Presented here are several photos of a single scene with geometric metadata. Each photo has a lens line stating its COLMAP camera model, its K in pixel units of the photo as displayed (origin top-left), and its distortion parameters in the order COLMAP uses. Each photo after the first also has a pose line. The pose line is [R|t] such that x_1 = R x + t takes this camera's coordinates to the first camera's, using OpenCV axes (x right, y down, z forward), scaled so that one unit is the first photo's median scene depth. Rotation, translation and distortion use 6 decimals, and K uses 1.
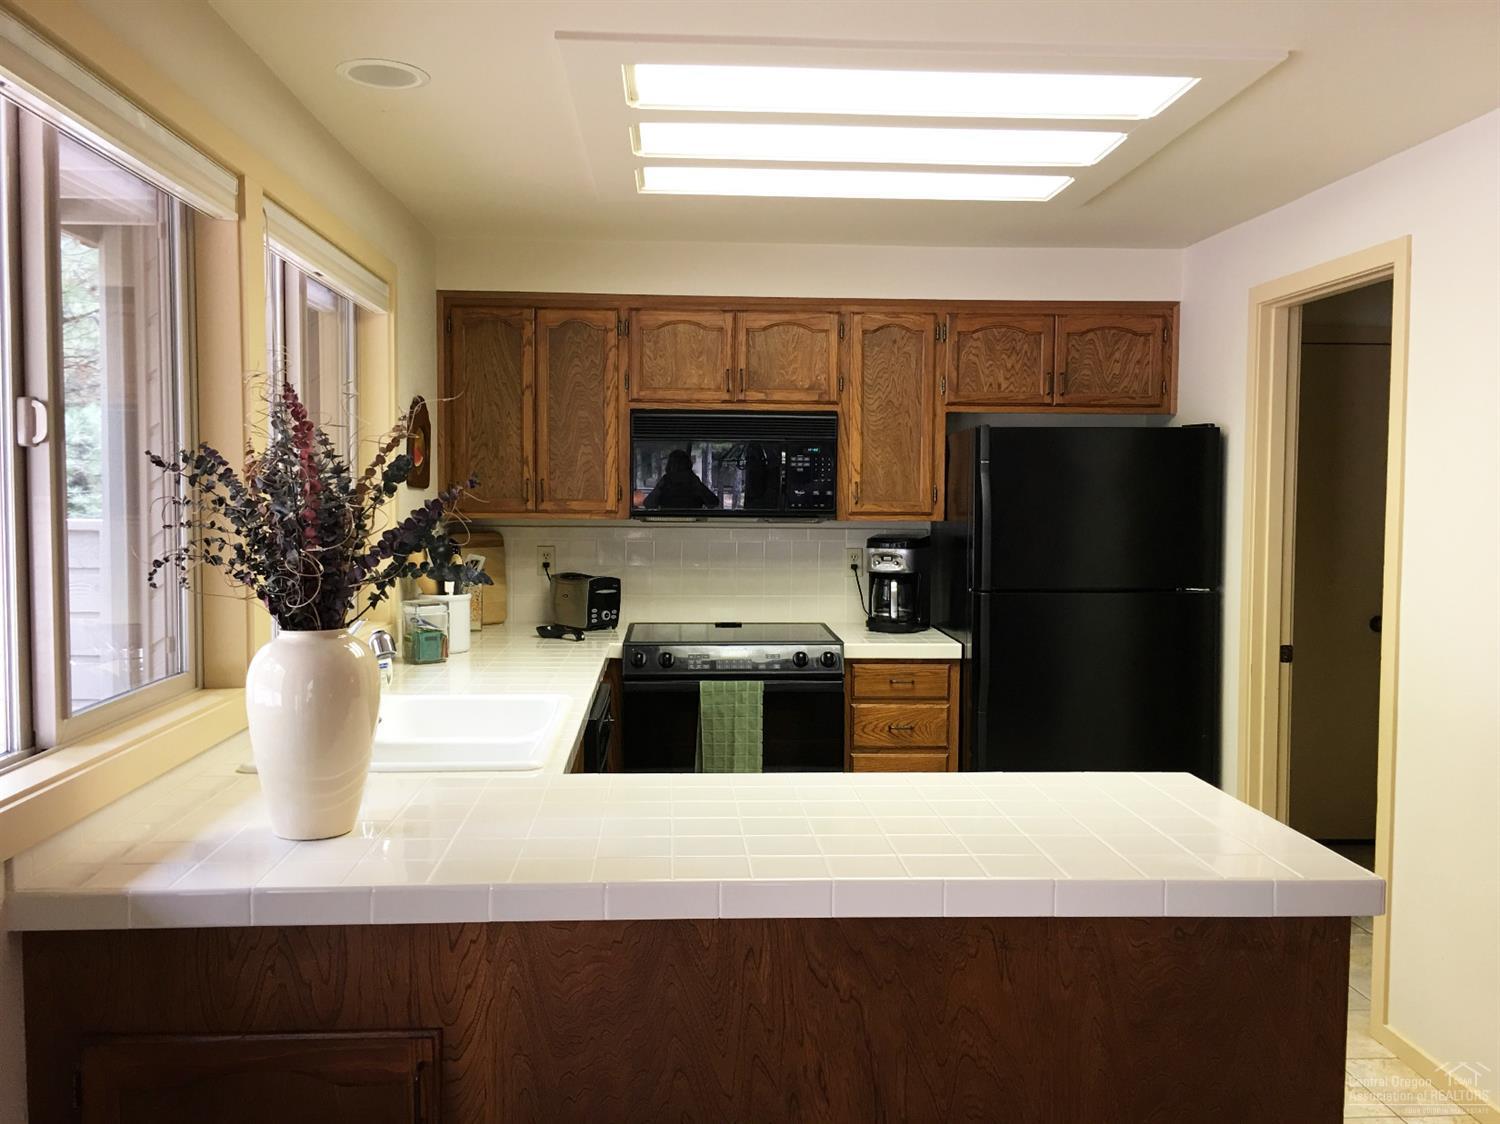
lens RADIAL K [[1277.0, 0, 753.9], [0, 1277.0, 548.5], [0, 0, 1]] dist [0.078276, -0.110233]
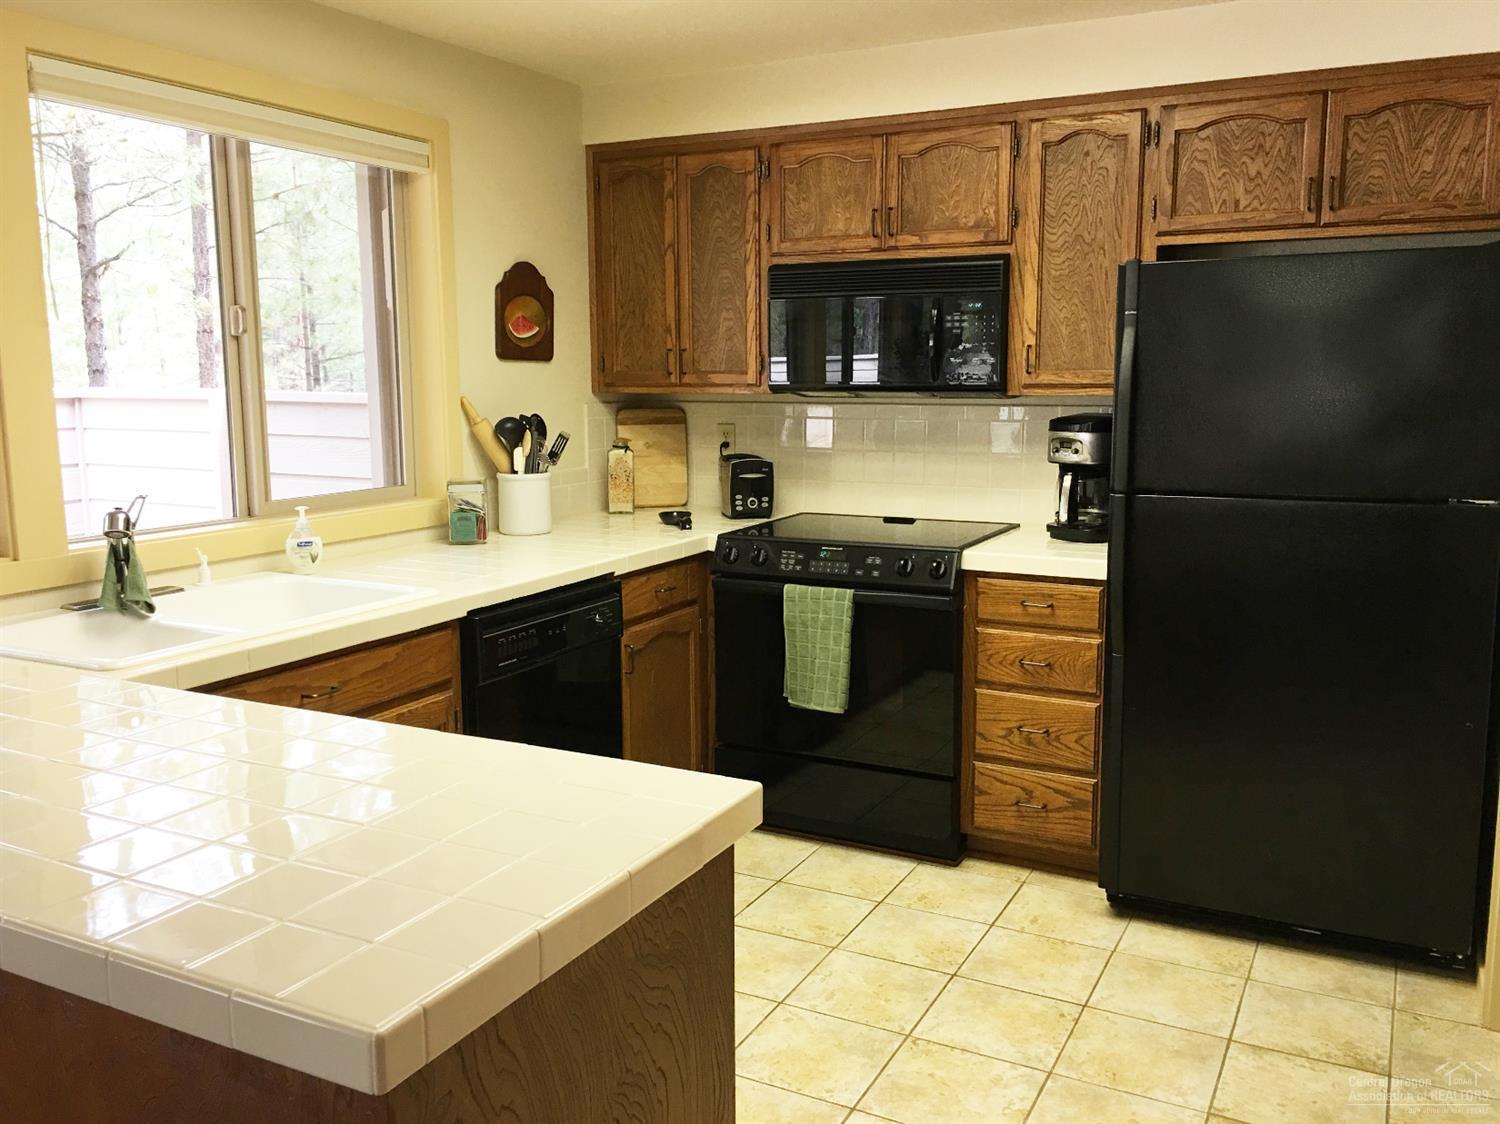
lens RADIAL K [[1277.0, 0, 753.9], [0, 1277.0, 548.5], [0, 0, 1]] dist [0.078276, -0.110233]
pose [[0.854366, 0.062313, -0.515922, 0.349299], [-0.012591, 0.994976, 0.099322, -0.004466], [0.519518, -0.078361, 0.850858, 0.241447]]
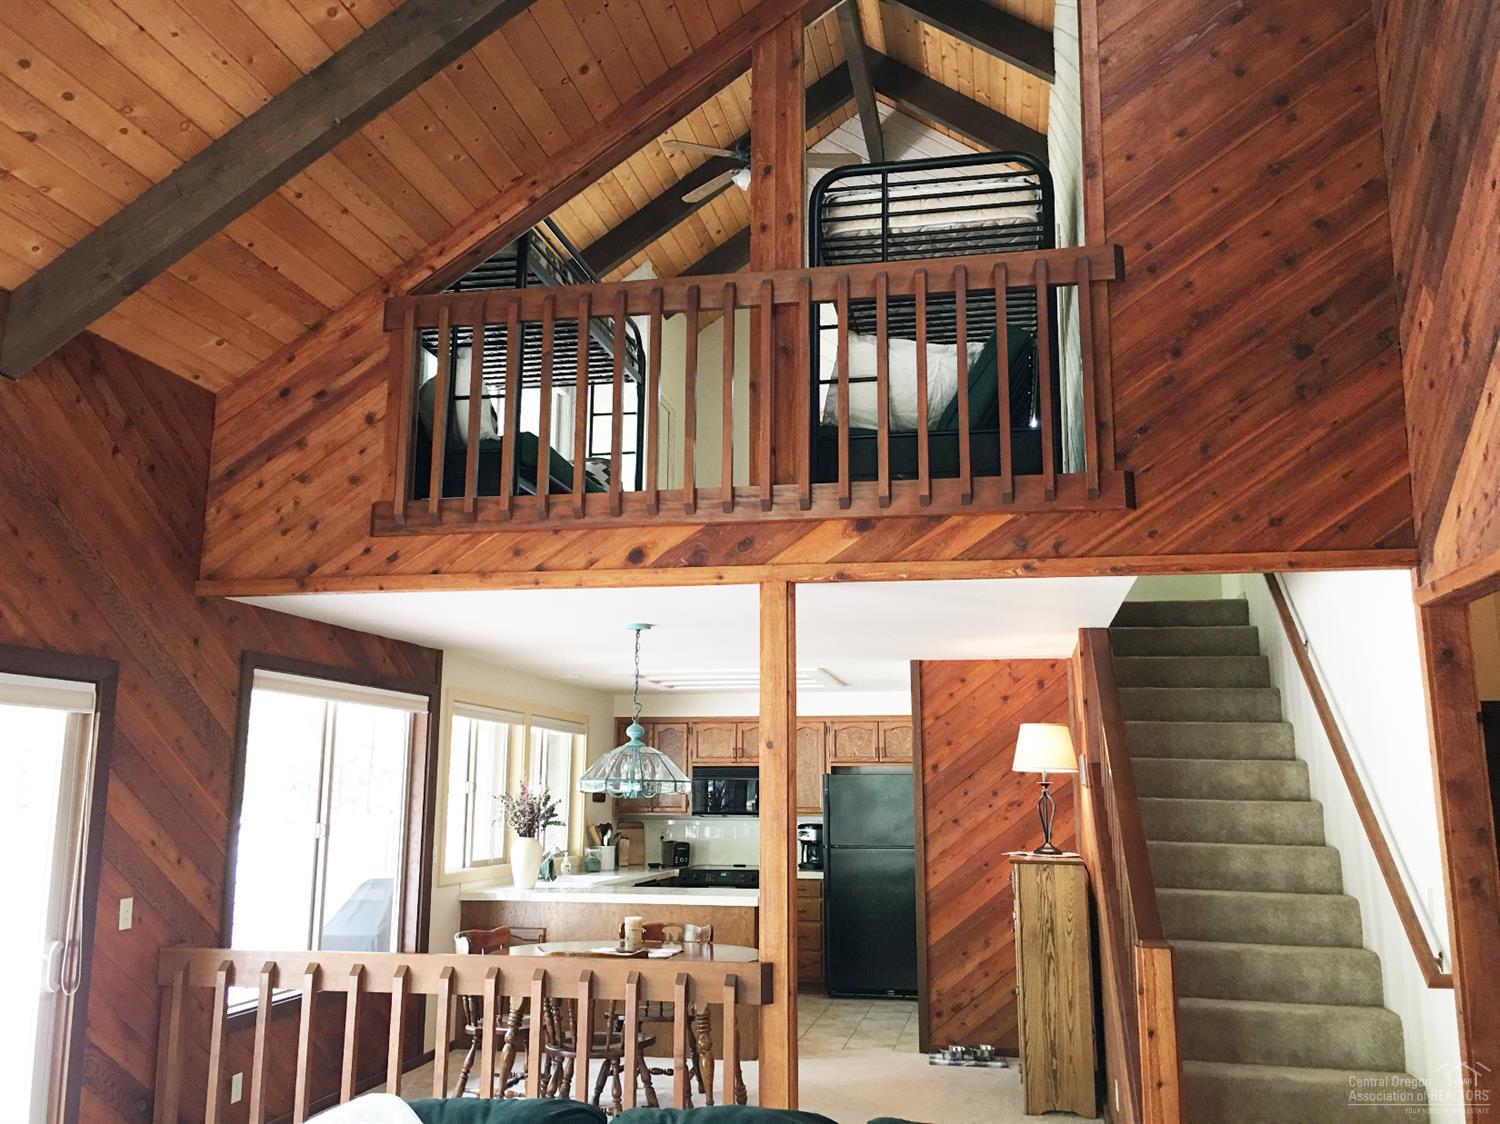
lens RADIAL K [[1277.0, 0, 753.9], [0, 1277.0, 548.5], [0, 0, 1]] dist [0.078276, -0.110233]
pose [[0.965822, -0.051500, -0.254040, 0.612449], [-0.009366, 0.972490, -0.232755, 0.045110], [0.259038, 0.227179, 0.938770, -1.219216]]
